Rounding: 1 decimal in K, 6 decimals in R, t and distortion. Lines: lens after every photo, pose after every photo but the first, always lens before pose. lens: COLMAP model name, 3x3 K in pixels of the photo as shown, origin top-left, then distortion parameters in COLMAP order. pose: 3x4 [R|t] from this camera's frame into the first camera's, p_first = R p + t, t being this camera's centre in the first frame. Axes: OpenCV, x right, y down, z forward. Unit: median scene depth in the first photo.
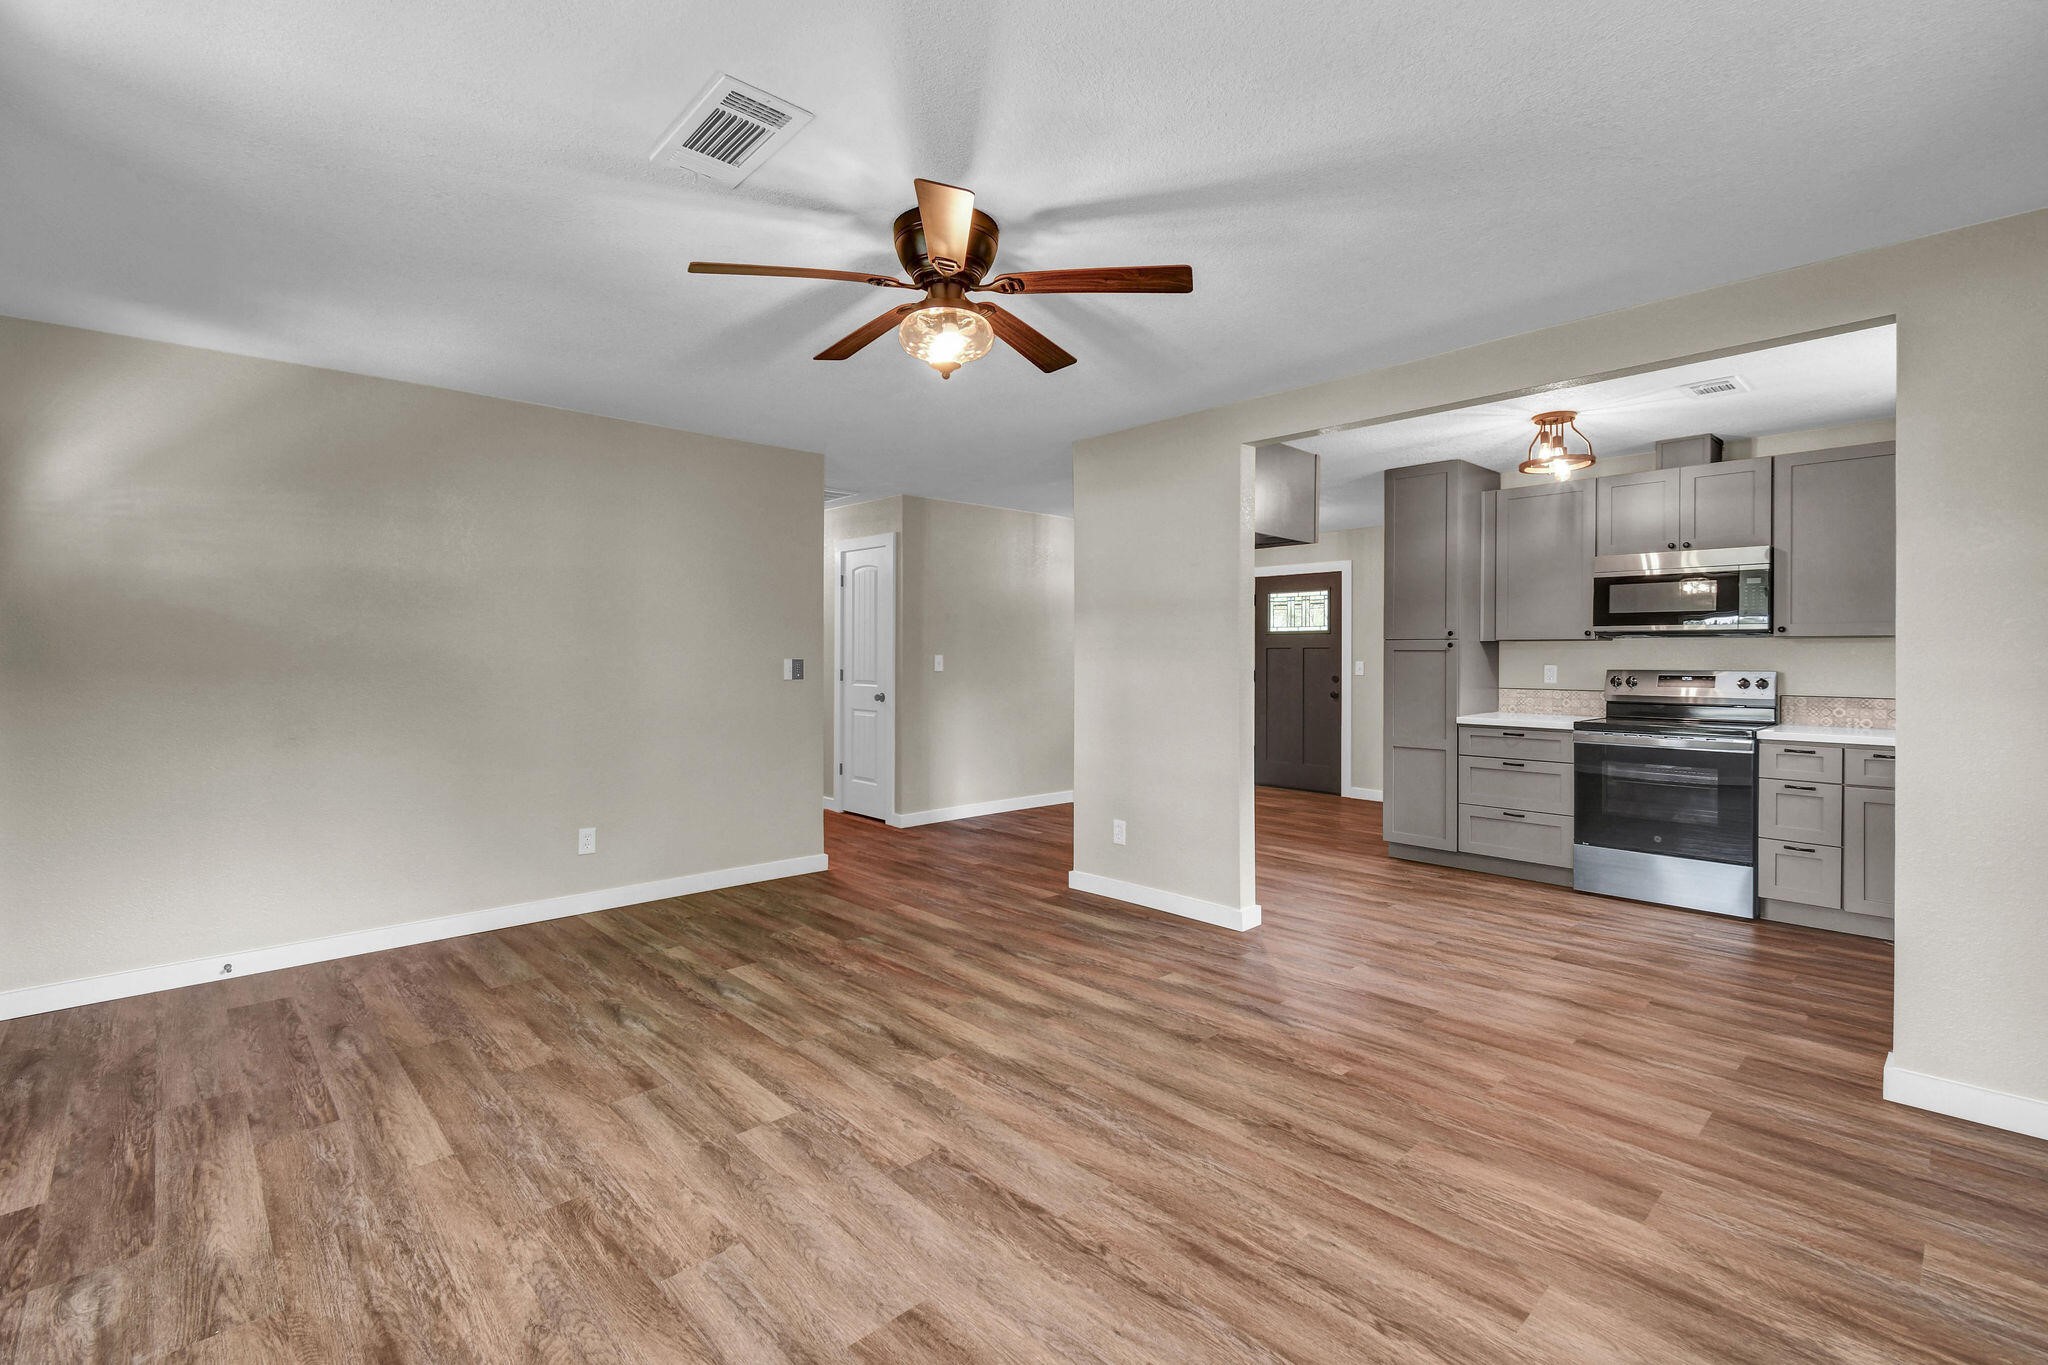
lens RADIAL K [[906.4, 0, 1031.4], [0, 906.4, 650.1], [0, 0, 1]] dist [0.003515, -0.002880]
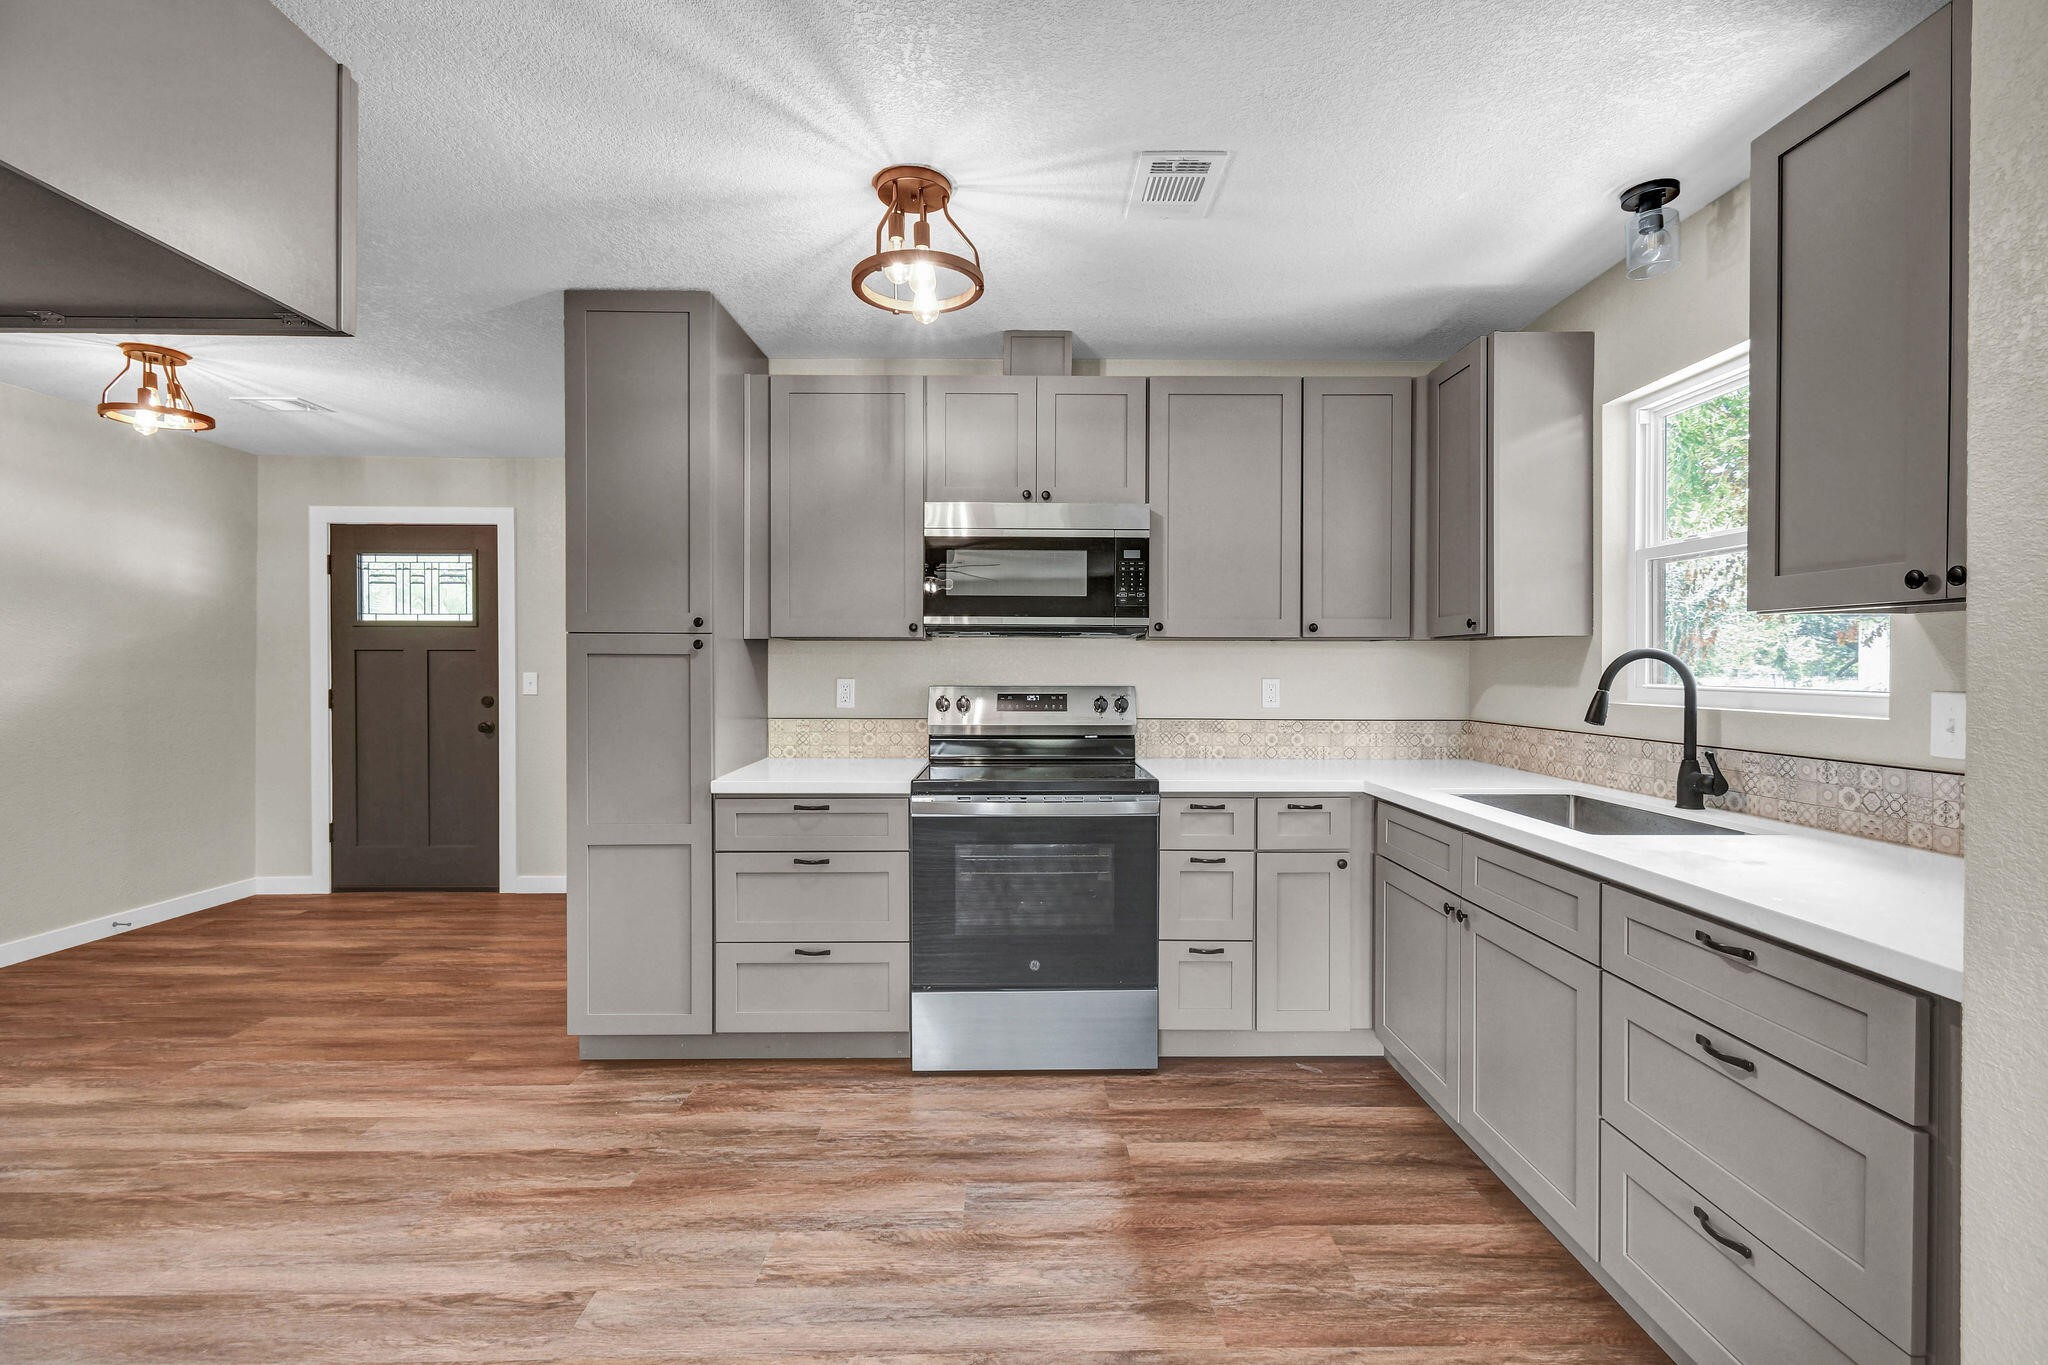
lens RADIAL K [[906.4, 0, 1023.3], [0, 906.4, 678.8], [0, 0, 1]] dist [0.003515, -0.002880]
pose [[0.674760, -0.013834, 0.737908, 0.290072], [-0.004355, 0.999732, 0.022725, 0.002301], [-0.738025, -0.018547, 0.674519, 0.729018]]
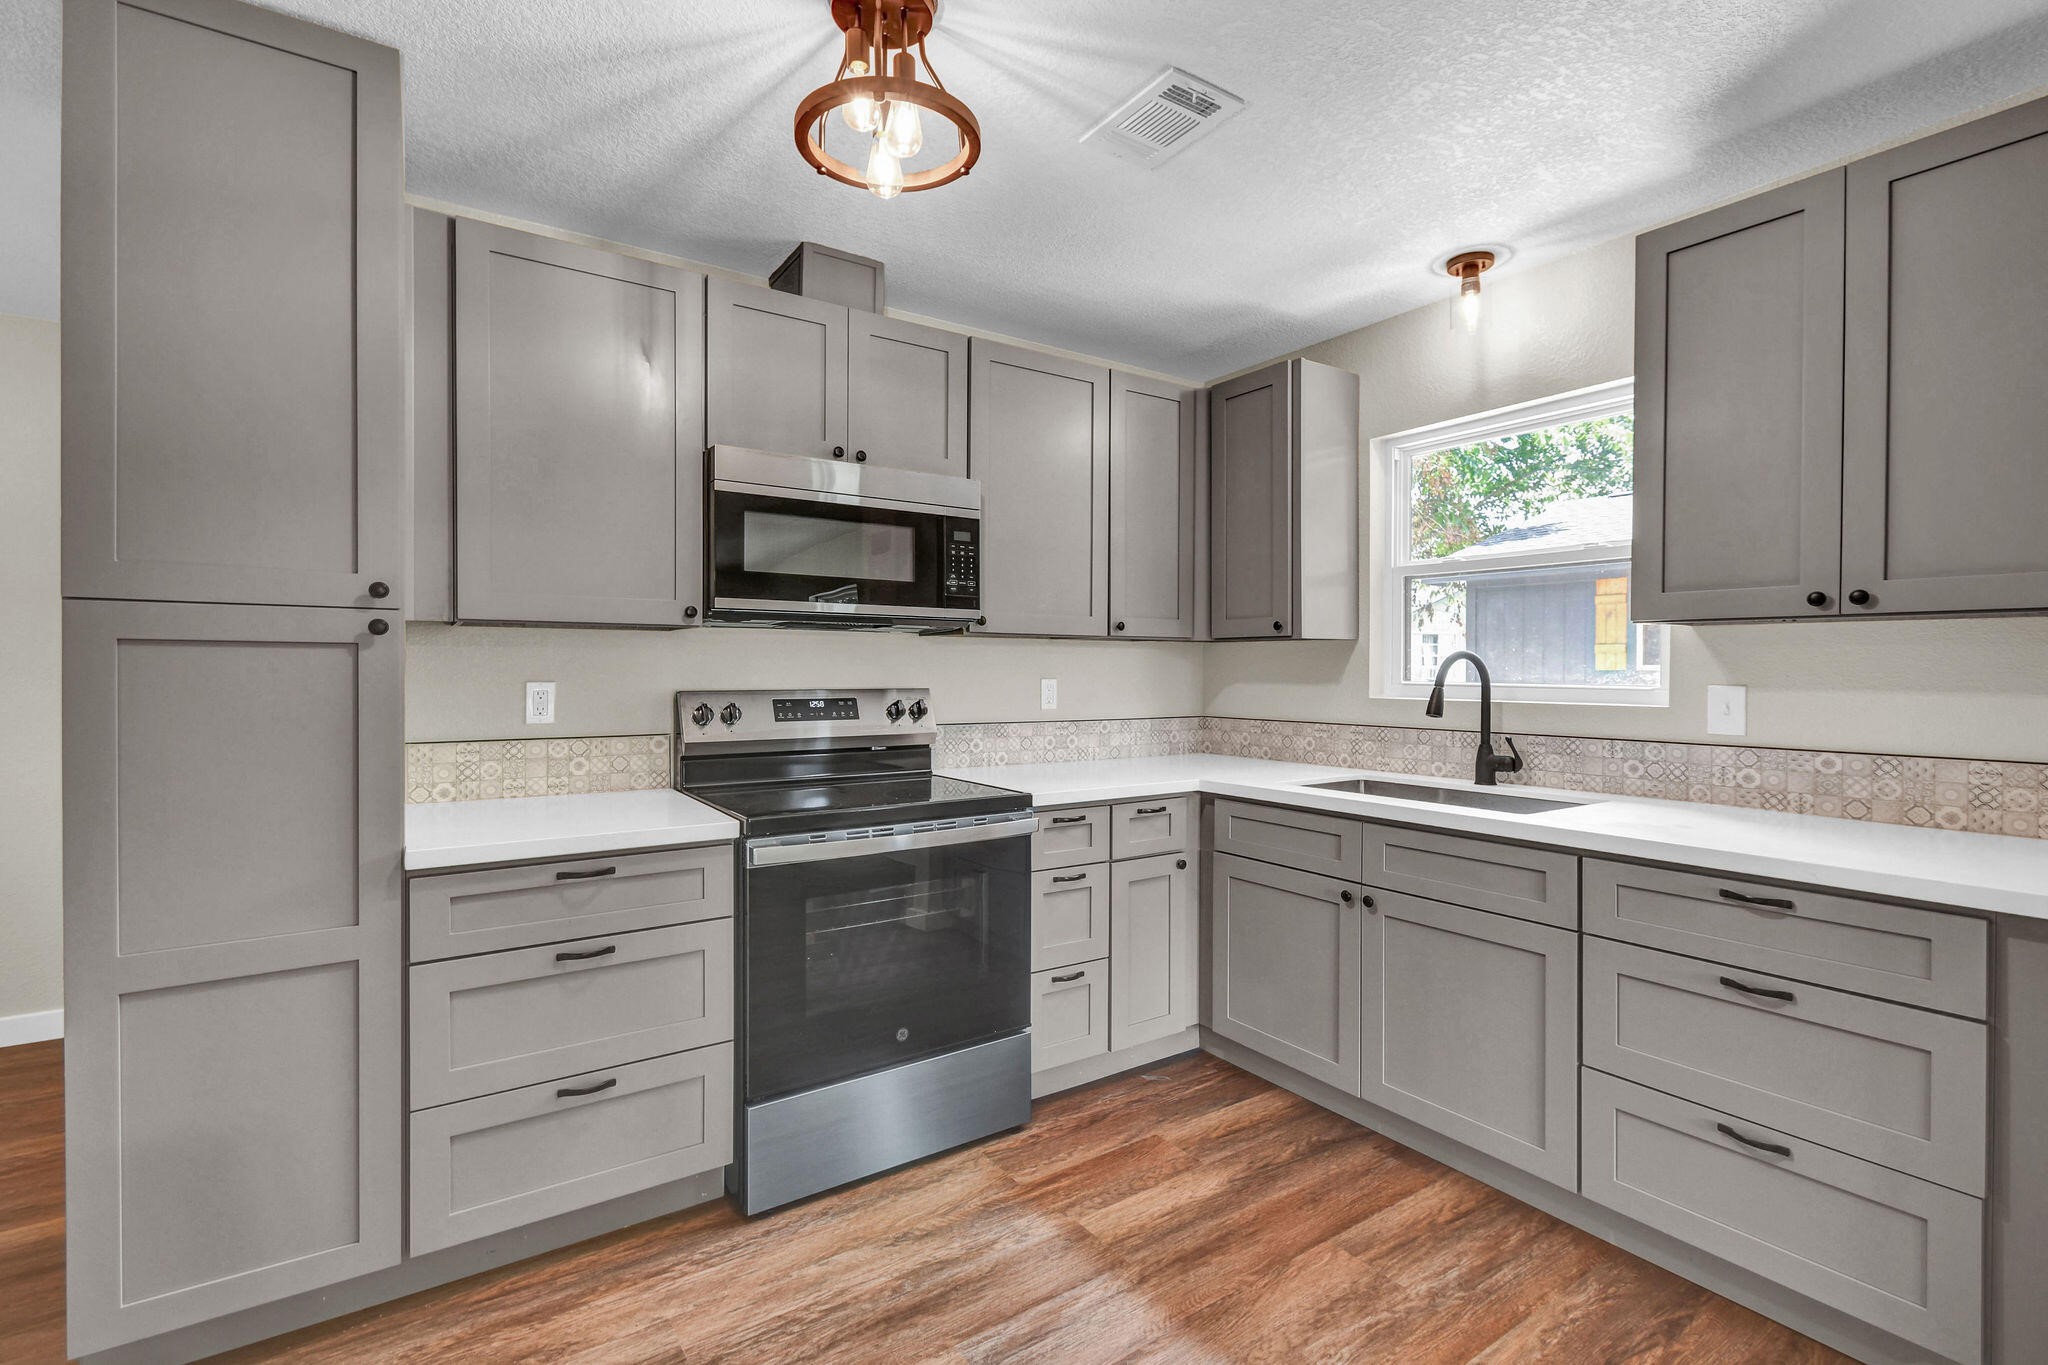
lens RADIAL K [[906.4, 0, 1034.6], [0, 906.4, 678.8], [0, 0, 1]] dist [0.003515, -0.002880]
pose [[0.155783, -0.015171, 0.987675, 0.265700], [-0.010152, 0.999805, 0.016958, 0.007150], [-0.987739, -0.012669, 0.155599, 1.042826]]
